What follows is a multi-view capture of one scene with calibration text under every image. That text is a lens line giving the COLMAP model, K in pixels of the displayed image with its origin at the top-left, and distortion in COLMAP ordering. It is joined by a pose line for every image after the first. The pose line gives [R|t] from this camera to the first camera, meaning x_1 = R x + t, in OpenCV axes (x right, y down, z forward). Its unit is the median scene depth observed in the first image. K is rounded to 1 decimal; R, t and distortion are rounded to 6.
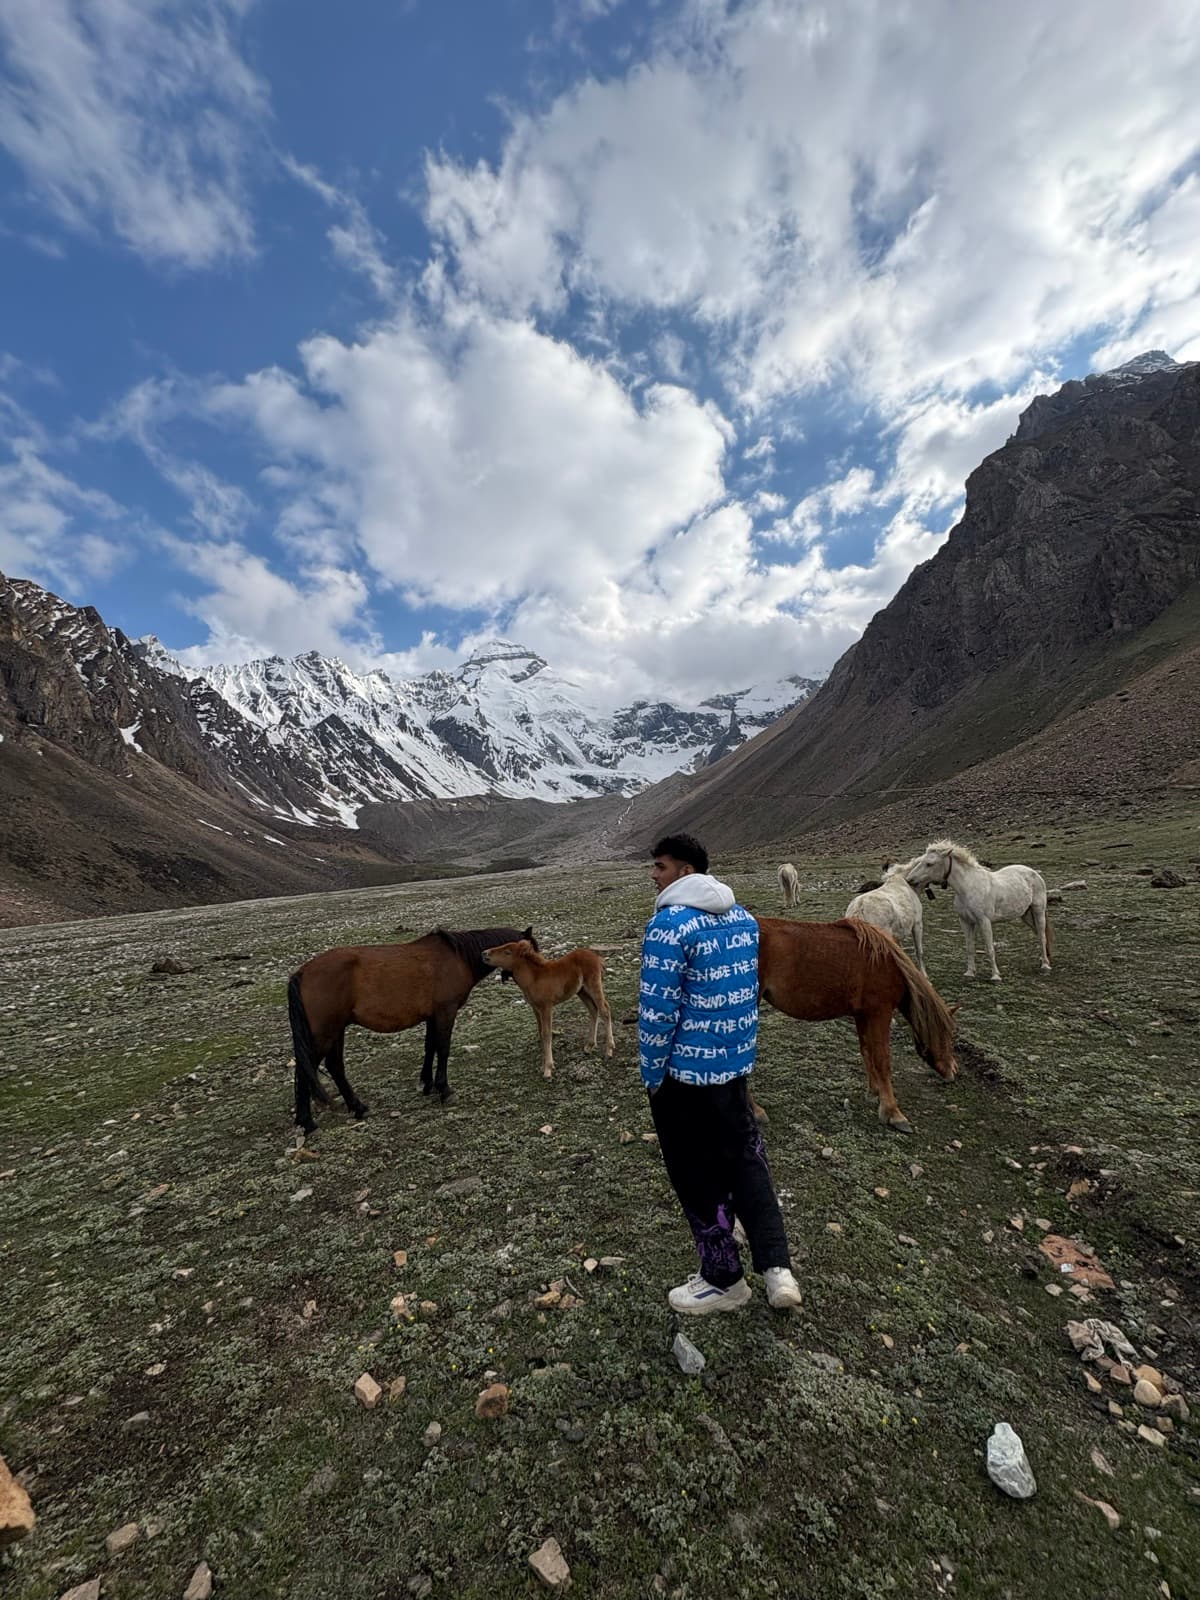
lens RADIAL K [[636.2, 0, 600.2], [0, 636.2, 803.3], [0, 0, 1]] dist [-0.000917, 0.000403]
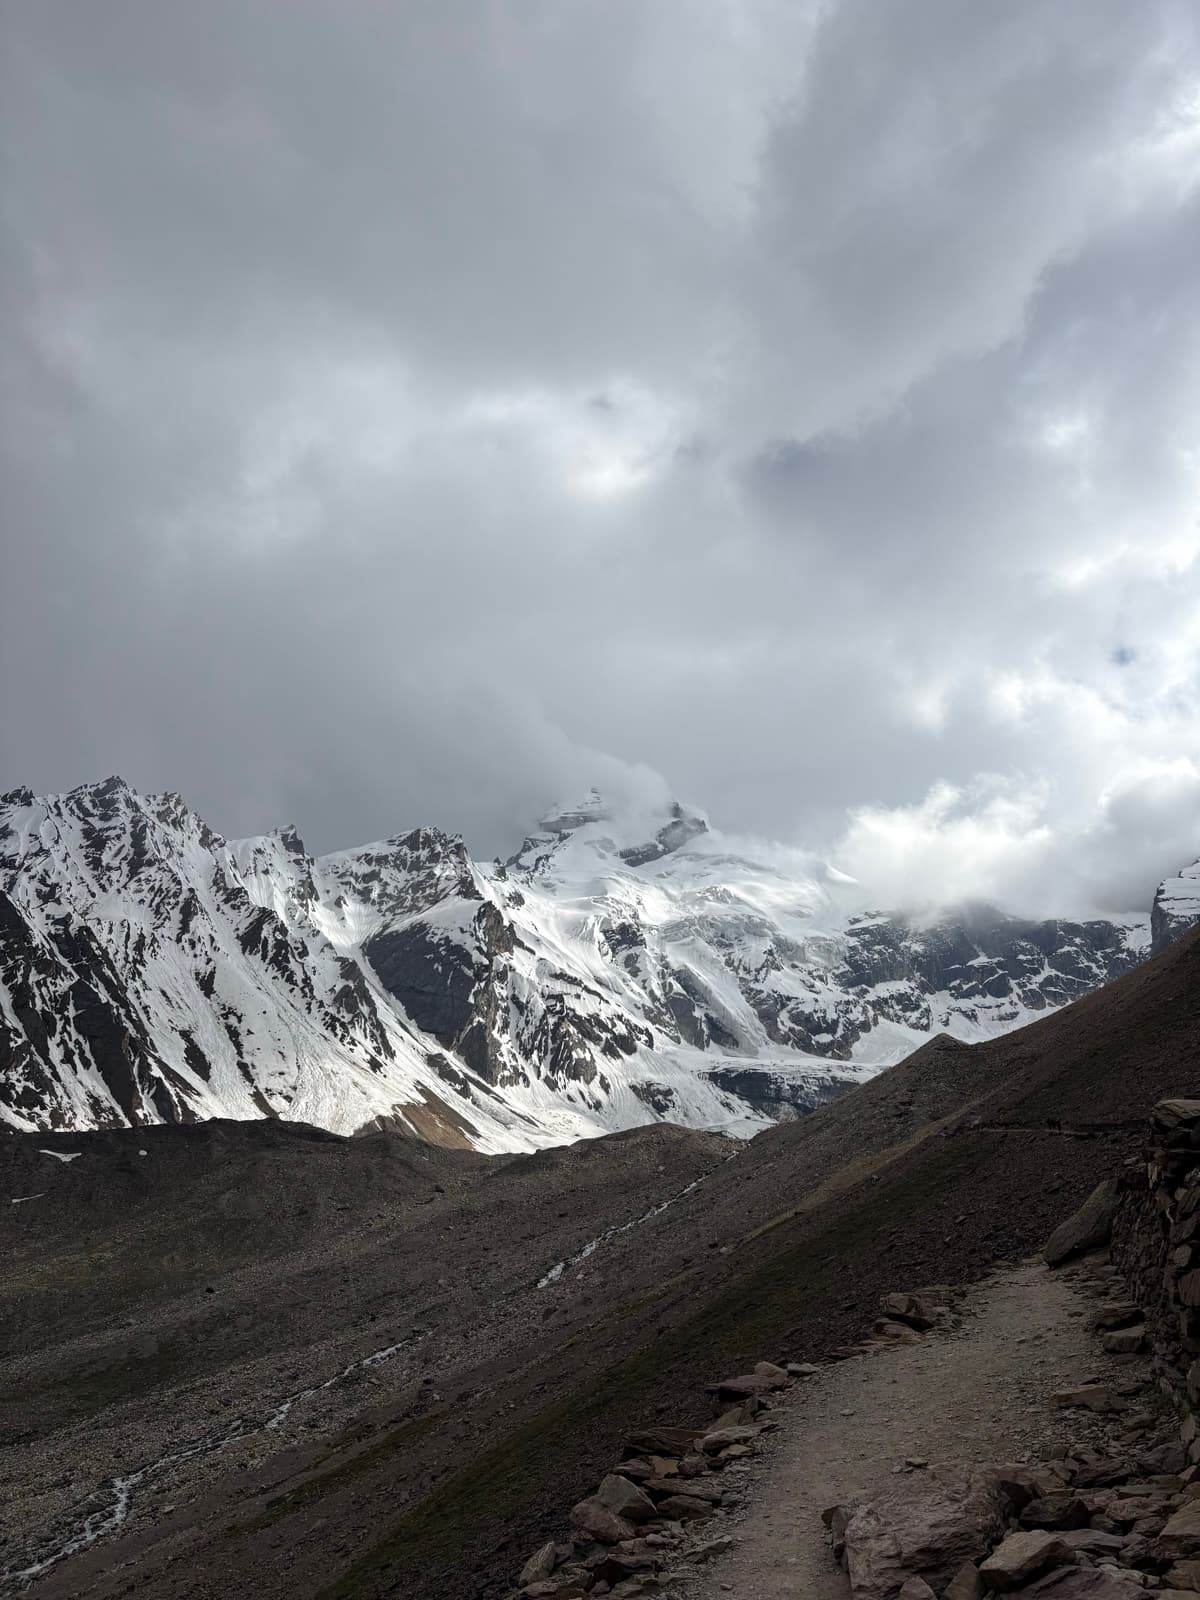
lens RADIAL K [[942.8, 0, 742.6], [0, 942.8, 801.9], [0, 0, 1]] dist [0.078308, 0.000326]
pose [[0.974874, -0.062480, -0.213813, 0.129214], [-0.016549, 0.936891, -0.349230, 0.003195], [0.222140, 0.343994, 0.912317, 0.541436]]
